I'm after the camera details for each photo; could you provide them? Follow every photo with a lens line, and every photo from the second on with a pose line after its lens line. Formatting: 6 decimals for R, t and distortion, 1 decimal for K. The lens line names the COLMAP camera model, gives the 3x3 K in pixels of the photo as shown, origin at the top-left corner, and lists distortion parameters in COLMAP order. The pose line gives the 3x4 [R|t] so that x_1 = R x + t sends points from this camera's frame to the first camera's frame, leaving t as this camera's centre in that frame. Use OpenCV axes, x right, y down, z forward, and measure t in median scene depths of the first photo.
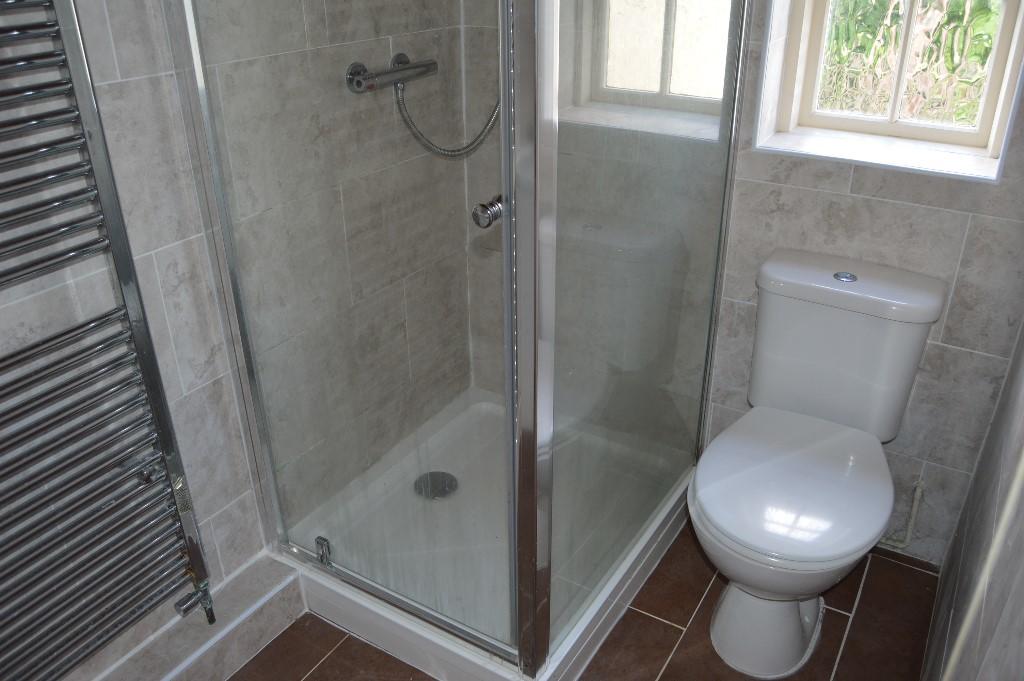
lens RADIAL K [[812.2, 0, 512.0], [0, 812.2, 340.5], [0, 0, 1]] dist [-0.071521, -0.002636]
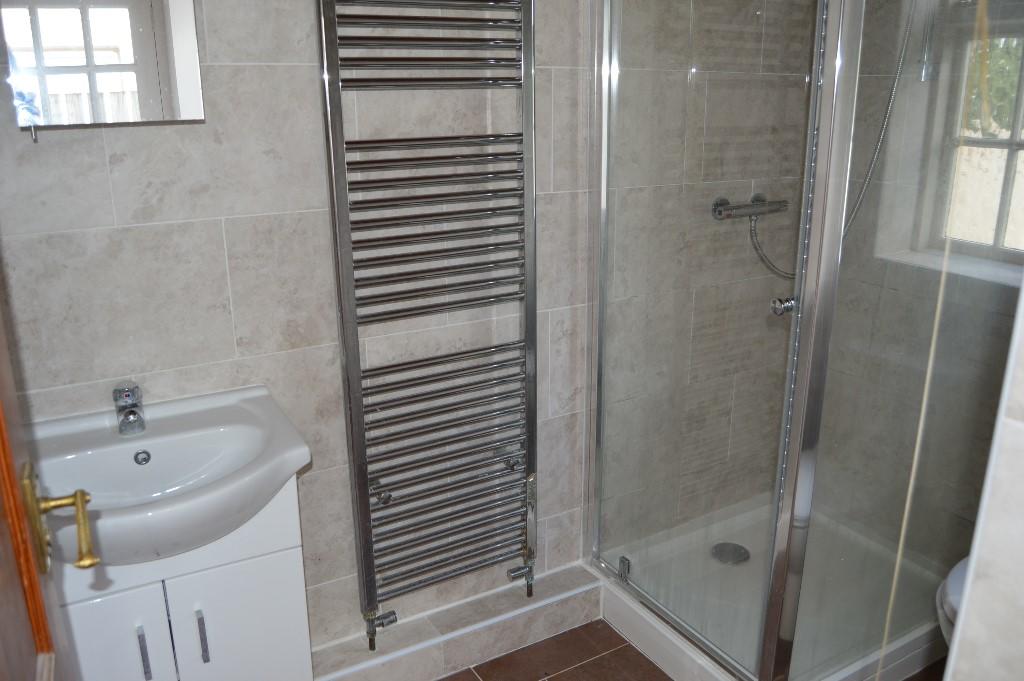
lens RADIAL K [[812.2, 0, 512.0], [0, 812.2, 340.5], [0, 0, 1]] dist [-0.071521, -0.002636]
pose [[0.881465, 0.142401, -0.450269, 0.136106], [-0.216047, 0.969425, -0.116355, 0.111711], [0.419933, 0.199842, 0.885279, -0.270112]]
